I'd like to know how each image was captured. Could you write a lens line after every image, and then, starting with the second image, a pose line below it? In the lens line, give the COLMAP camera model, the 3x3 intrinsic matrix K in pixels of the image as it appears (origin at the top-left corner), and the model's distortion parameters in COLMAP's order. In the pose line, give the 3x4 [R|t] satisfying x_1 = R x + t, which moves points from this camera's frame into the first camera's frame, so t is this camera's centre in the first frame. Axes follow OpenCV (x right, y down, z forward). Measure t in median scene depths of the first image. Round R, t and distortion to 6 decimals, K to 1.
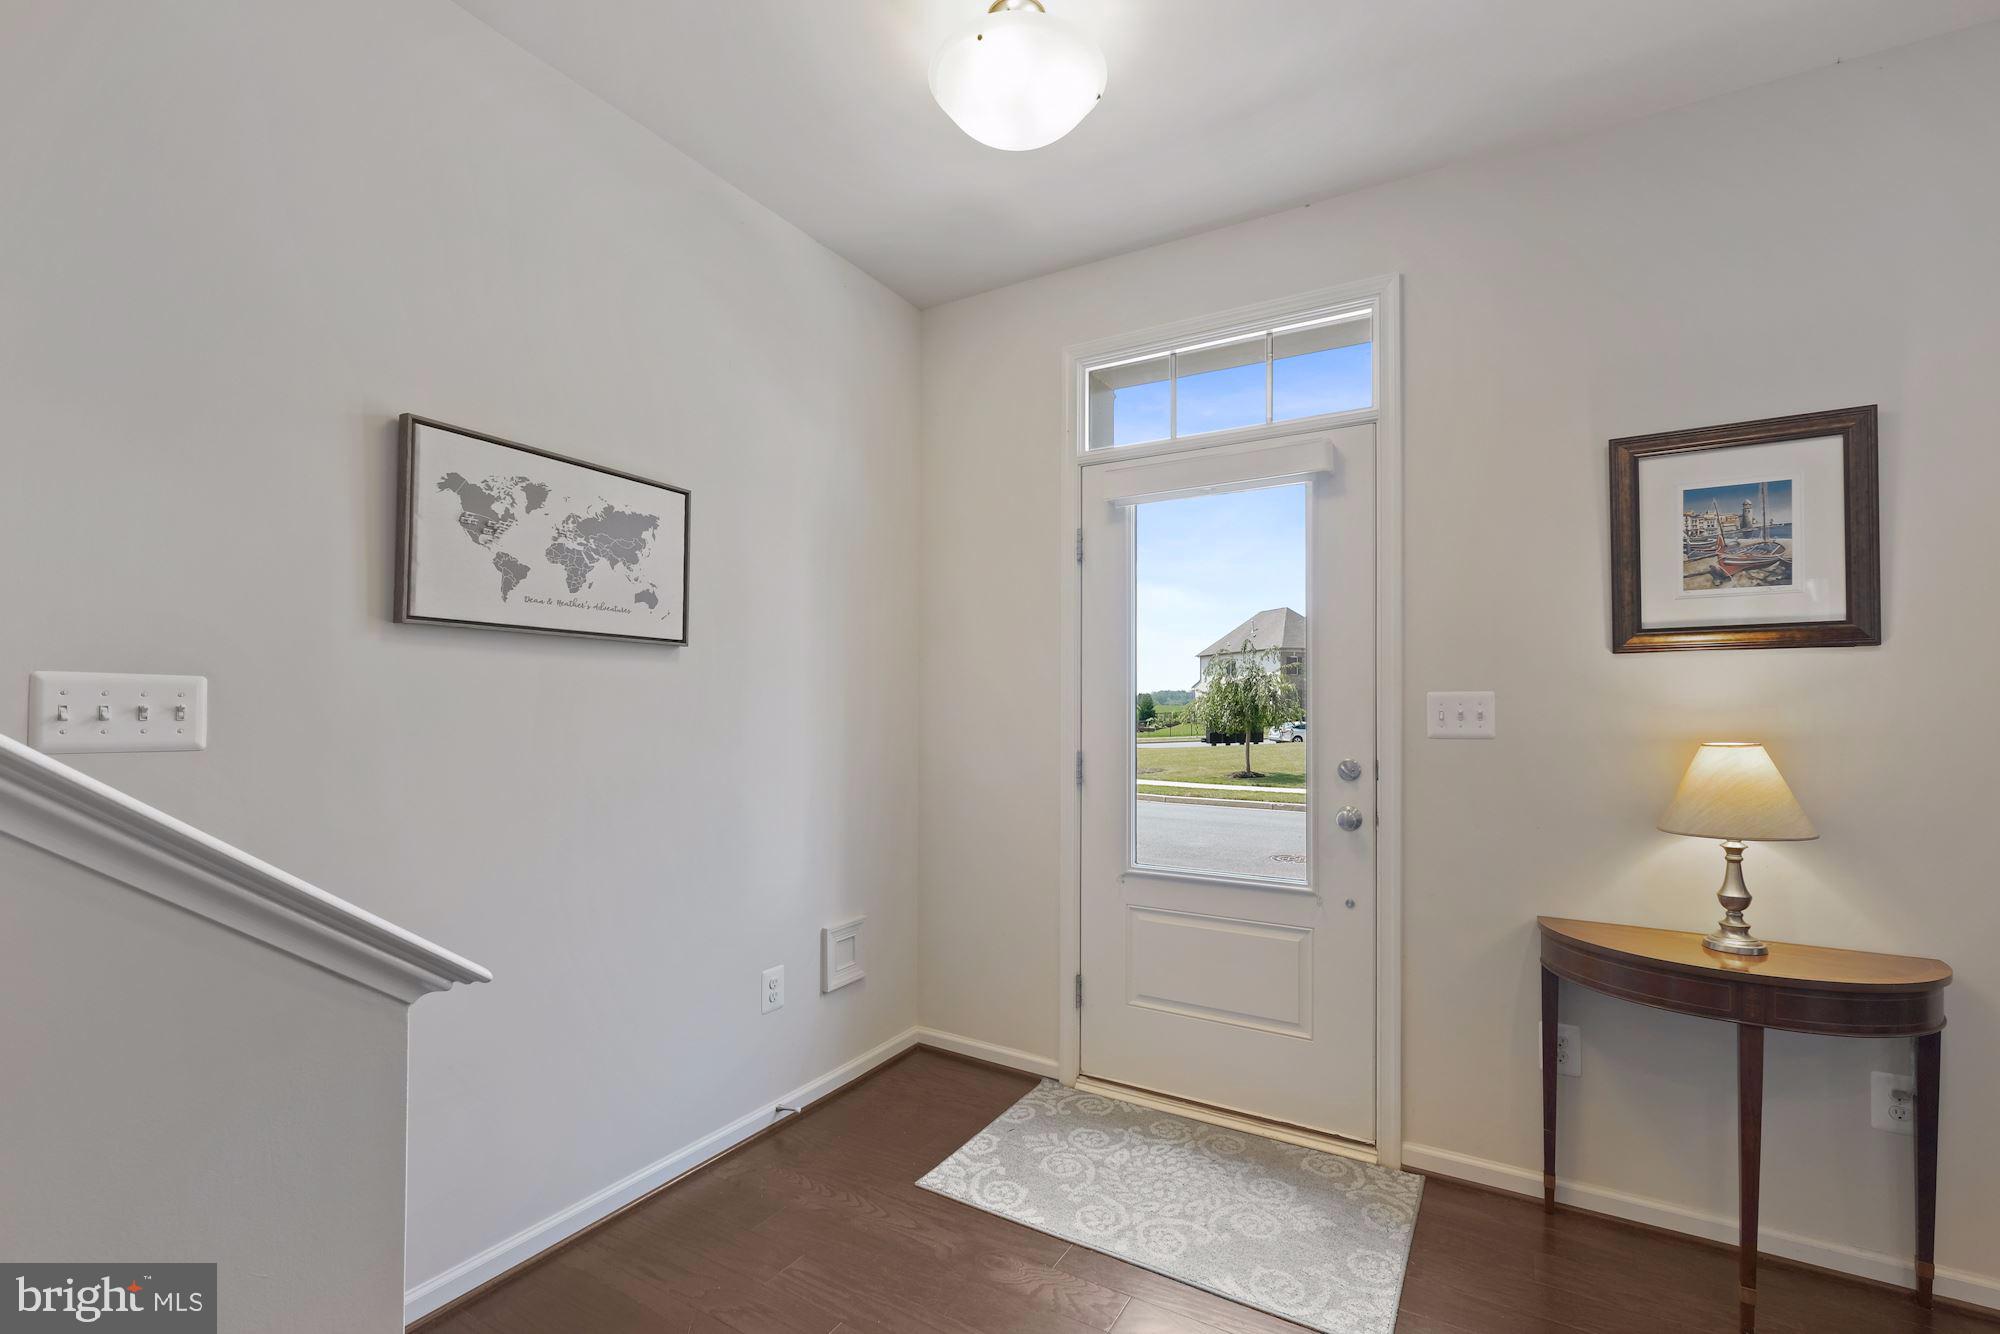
lens RADIAL K [[882.7, 0, 1003.4], [0, 882.7, 688.6], [0, 0, 1]] dist [-0.008630, -0.000526]
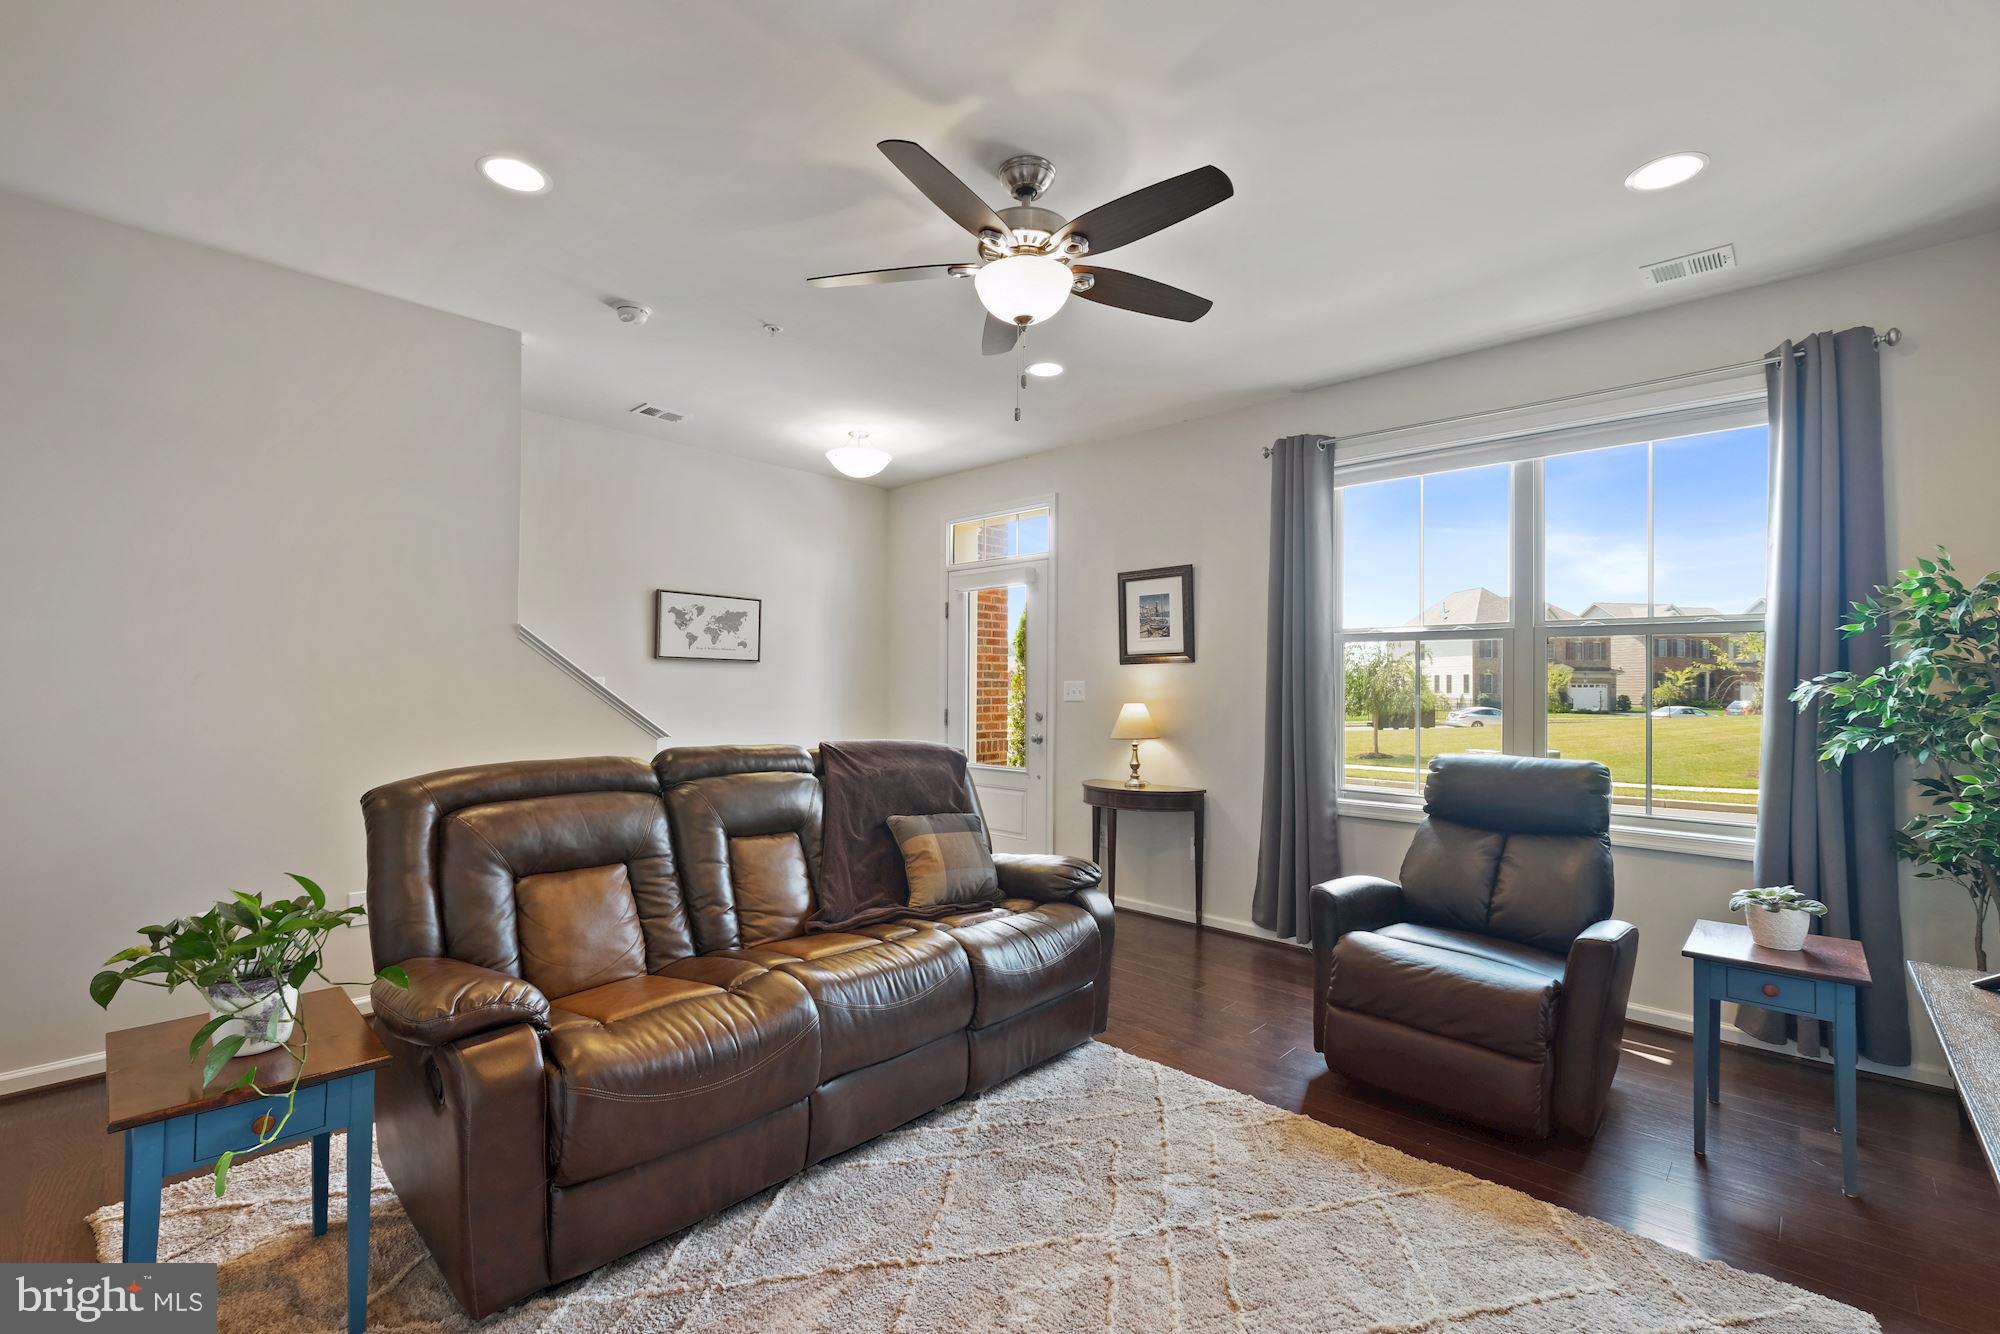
lens RADIAL K [[882.7, 0, 1007.9], [0, 882.7, 664.1], [0, 0, 1]] dist [-0.008630, -0.000526]
pose [[0.976157, -0.003771, -0.217035, 0.989590], [0.001764, 0.999954, -0.009442, -0.022007], [0.217061, 0.008834, 0.976118, -1.459384]]
